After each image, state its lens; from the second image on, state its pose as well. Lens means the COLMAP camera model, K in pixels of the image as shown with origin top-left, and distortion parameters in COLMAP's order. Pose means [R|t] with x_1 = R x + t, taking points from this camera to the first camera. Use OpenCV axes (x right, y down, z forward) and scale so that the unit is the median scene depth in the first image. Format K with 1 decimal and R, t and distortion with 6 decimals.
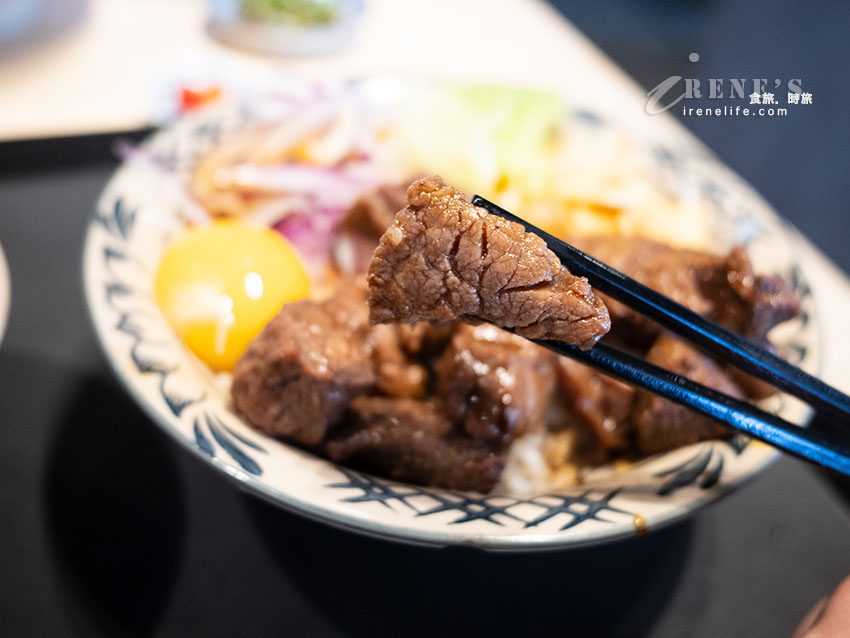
lens RADIAL K [[784.3, 0, 425.0], [0, 784.3, 319.0], [0, 0, 1]] dist [-0.030068, 0.005460]
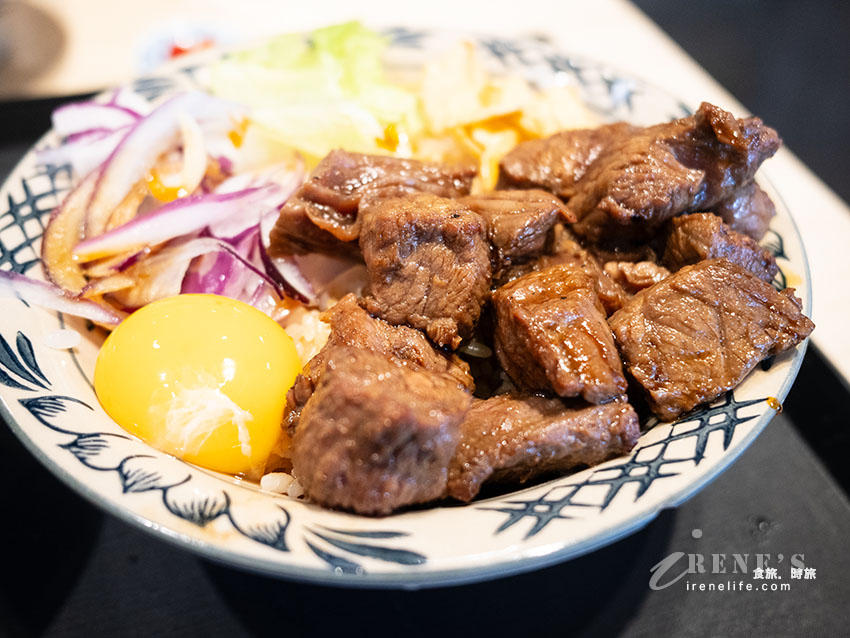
lens RADIAL K [[784.3, 0, 425.0], [0, 784.3, 319.0], [0, 0, 1]] dist [-0.030068, 0.005460]
pose [[0.858797, -0.426225, 0.284255, -0.310698], [0.402250, 0.904591, 0.141100, -0.139826], [-0.317275, -0.006835, 0.948309, 0.194654]]
